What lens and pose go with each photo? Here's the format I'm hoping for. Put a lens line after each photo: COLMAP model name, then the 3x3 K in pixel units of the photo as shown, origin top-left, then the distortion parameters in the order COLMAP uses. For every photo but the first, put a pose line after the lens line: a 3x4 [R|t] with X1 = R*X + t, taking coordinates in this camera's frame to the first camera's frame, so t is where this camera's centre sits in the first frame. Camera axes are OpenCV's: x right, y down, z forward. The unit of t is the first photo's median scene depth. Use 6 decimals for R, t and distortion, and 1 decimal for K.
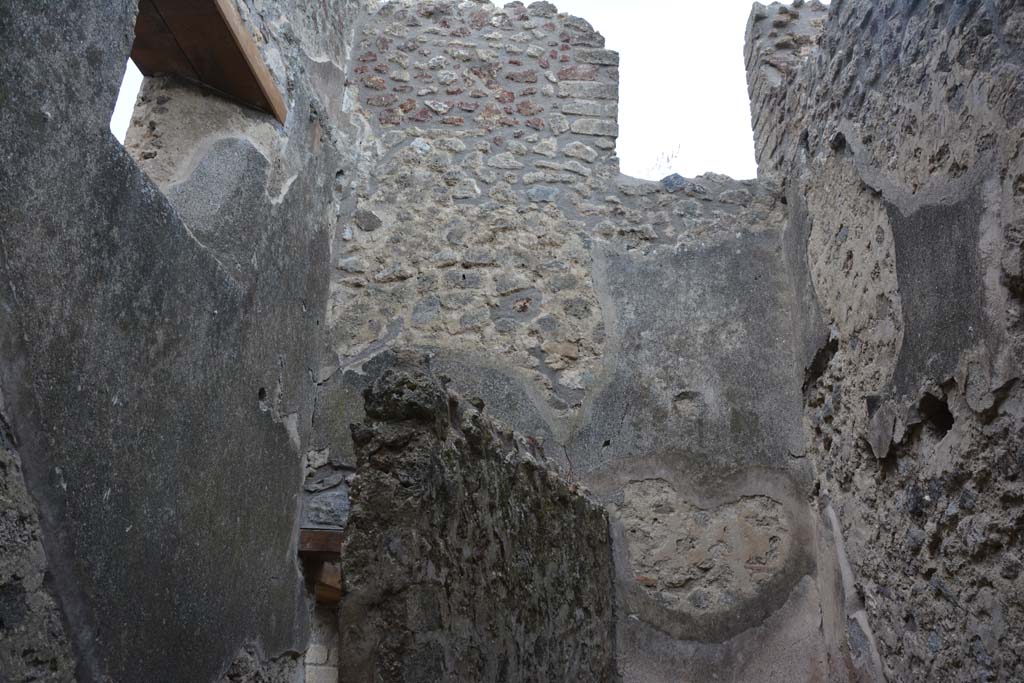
lens RADIAL K [[790.4, 0, 509.2], [0, 790.4, 345.8], [0, 0, 1]] dist [-0.163735, 0.115525]
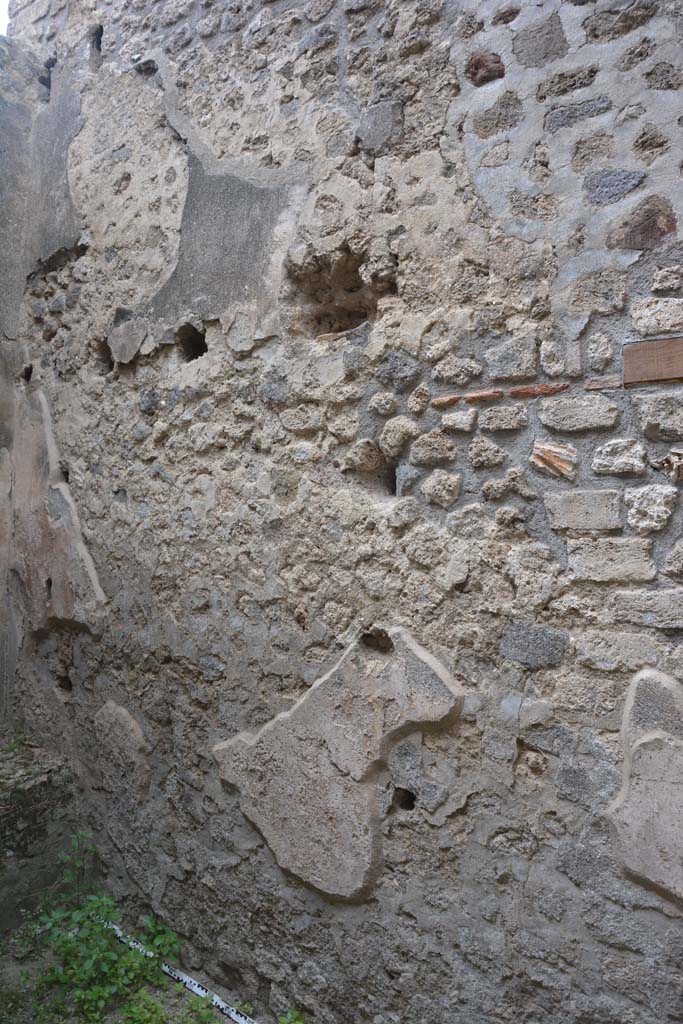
lens RADIAL K [[790.4, 0, 339.6], [0, 790.4, 511.4], [0, 0, 1]] dist [-0.163735, 0.115525]
pose [[0.577129, 0.012397, 0.816559, -0.278088], [-0.312972, 0.926901, 0.207130, 0.004607], [-0.754301, -0.375101, 0.538822, 0.002275]]
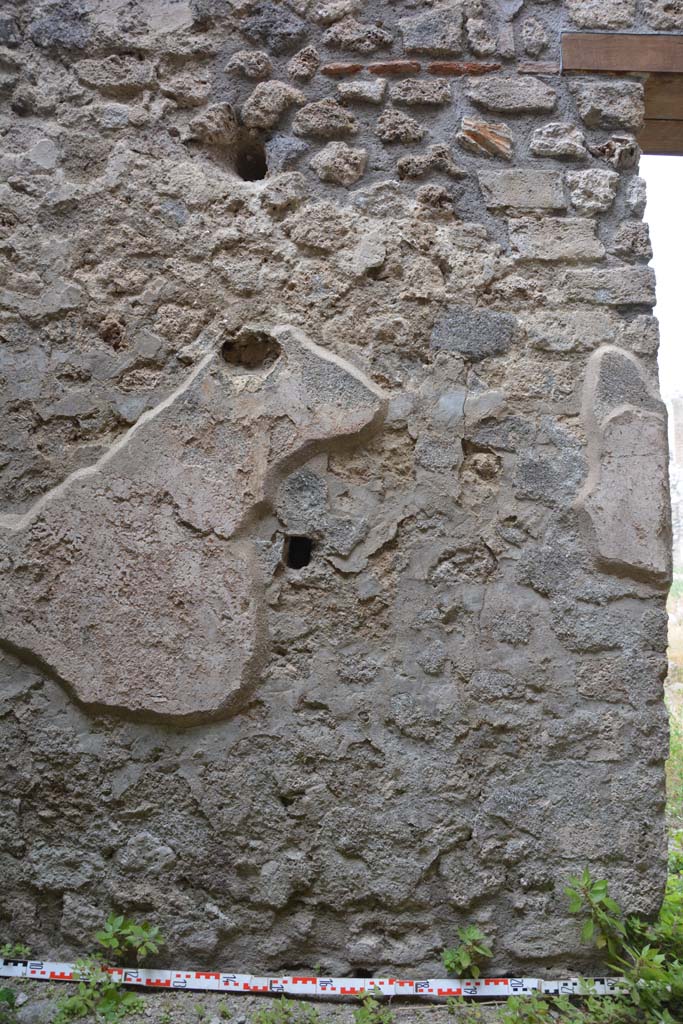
lens RADIAL K [[790.4, 0, 344.4], [0, 790.4, 506.6], [0, 0, 1]] dist [-0.163735, 0.115525]
pose [[-0.092964, 0.035097, 0.995051, -0.201081], [-0.373477, 0.925179, -0.067525, 0.409013], [-0.922970, -0.377906, -0.072901, 0.287538]]
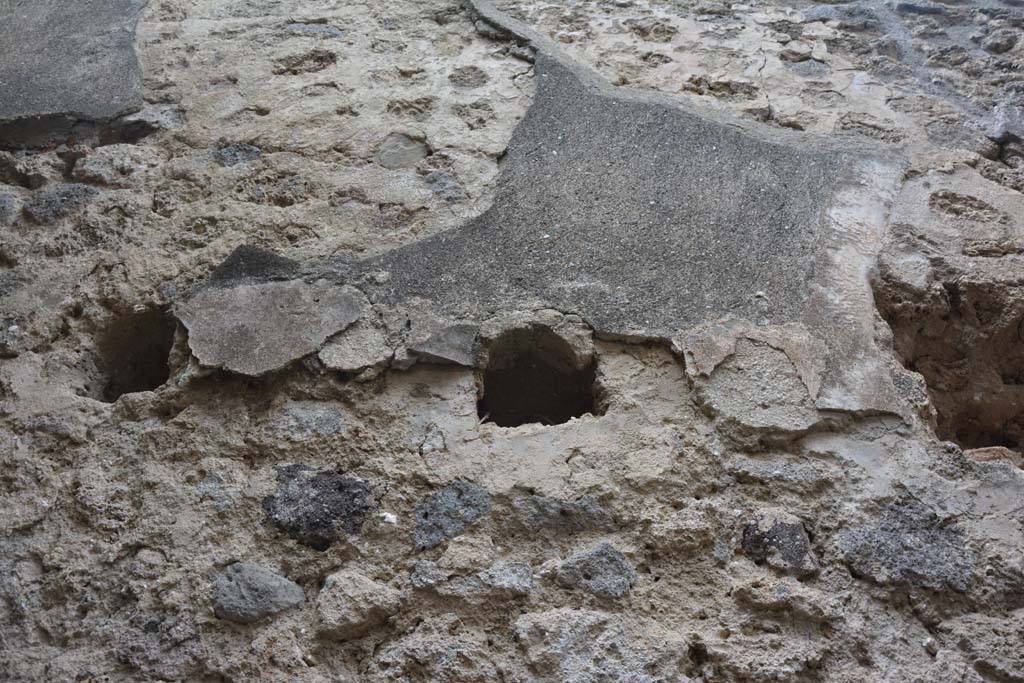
lens RADIAL K [[790.4, 0, 516.8], [0, 790.4, 345.2], [0, 0, 1]] dist [-0.163735, 0.115525]
pose [[-0.031004, 0.602174, 0.797763, 0.143277], [-0.447749, 0.705216, -0.549719, 0.266215], [-0.893622, -0.374241, 0.247758, 0.707265]]
